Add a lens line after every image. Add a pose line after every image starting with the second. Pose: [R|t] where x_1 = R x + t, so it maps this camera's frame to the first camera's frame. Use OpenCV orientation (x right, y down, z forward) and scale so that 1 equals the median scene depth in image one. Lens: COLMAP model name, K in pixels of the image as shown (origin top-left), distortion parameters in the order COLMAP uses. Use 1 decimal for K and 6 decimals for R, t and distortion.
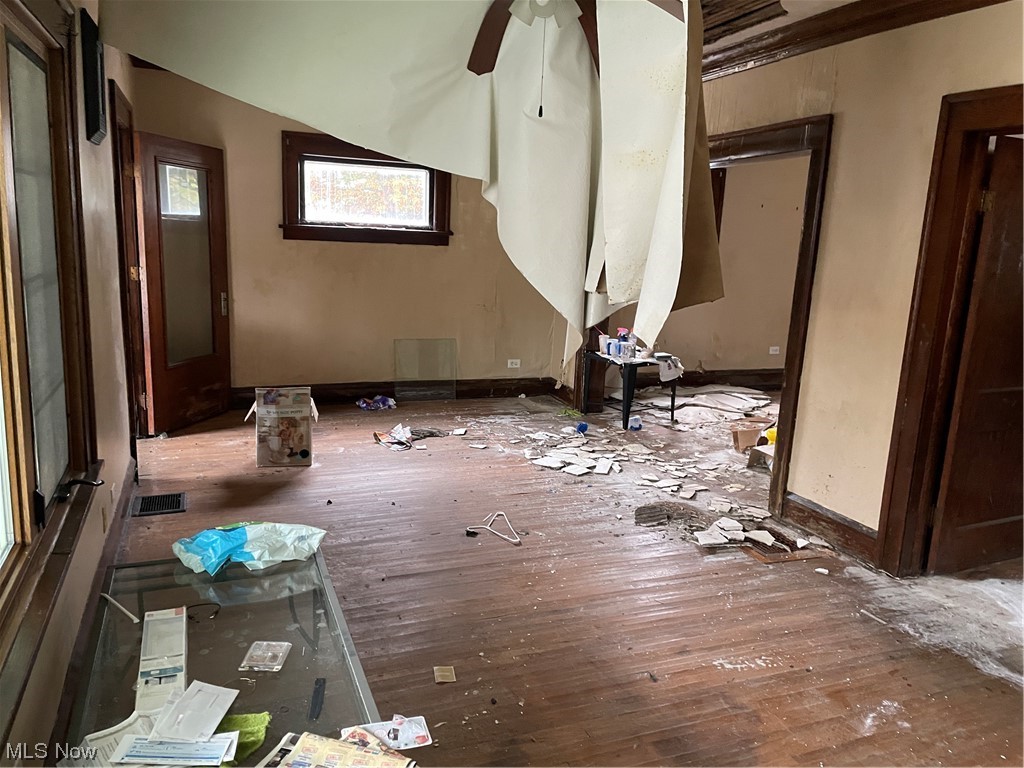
lens RADIAL K [[776.8, 0, 518.3], [0, 776.8, 383.7], [0, 0, 1]] dist [0.072493, -0.080371]
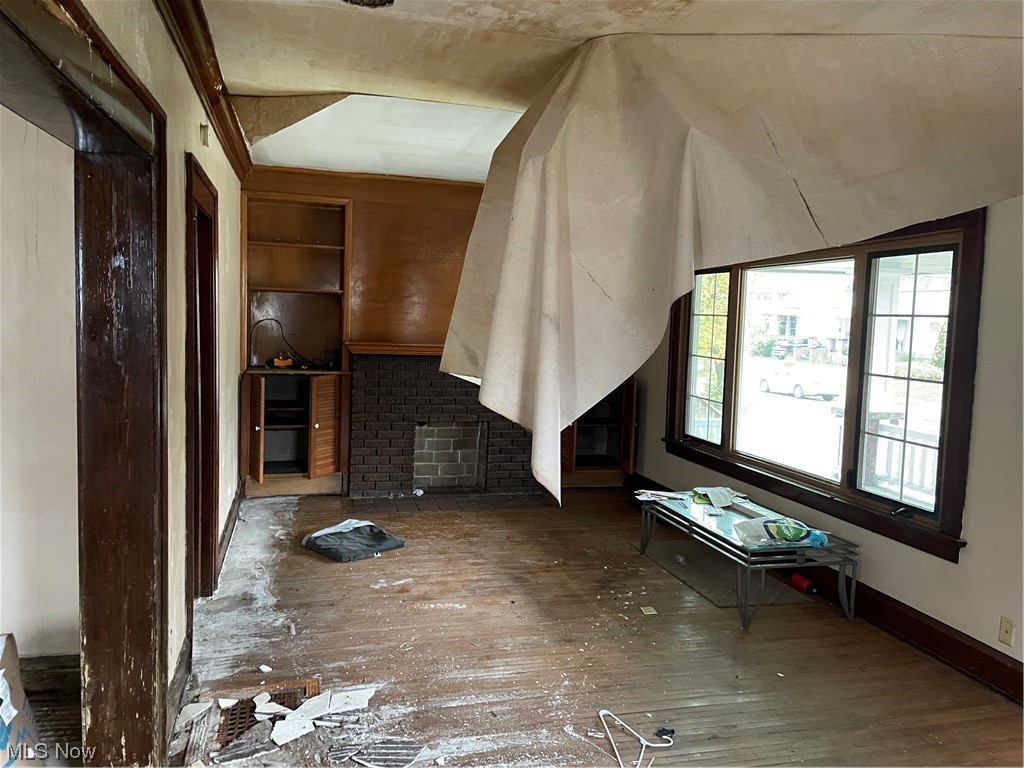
lens RADIAL K [[776.8, 0, 515.4], [0, 776.8, 382.7], [0, 0, 1]] dist [0.072493, -0.080371]
pose [[-0.991453, -0.089043, 0.095357, 0.060258], [-0.059253, 0.958477, 0.278947, -0.492199], [-0.116236, 0.270913, -0.955560, 2.455711]]
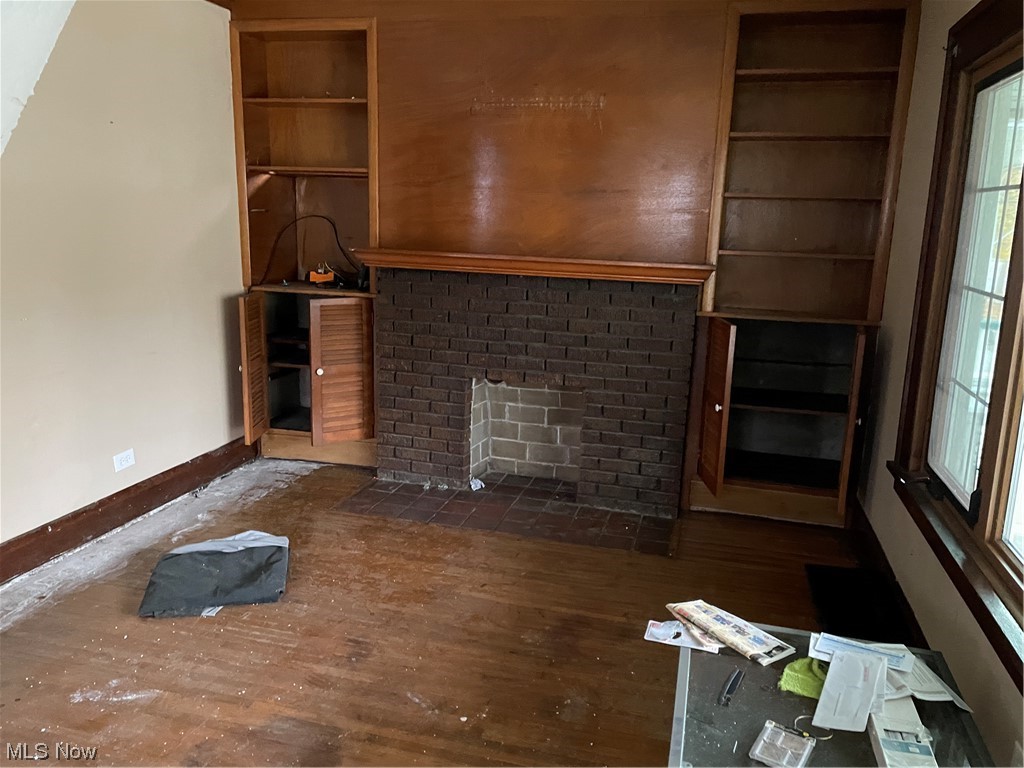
lens RADIAL K [[776.8, 0, 512.0], [0, 776.8, 378.8], [0, 0, 1]] dist [0.072493, -0.080371]
pose [[-0.801065, -0.189836, 0.567677, -0.372847], [0.047428, 0.925266, 0.376343, -0.249589], [-0.596695, 0.328398, -0.732195, 1.256485]]
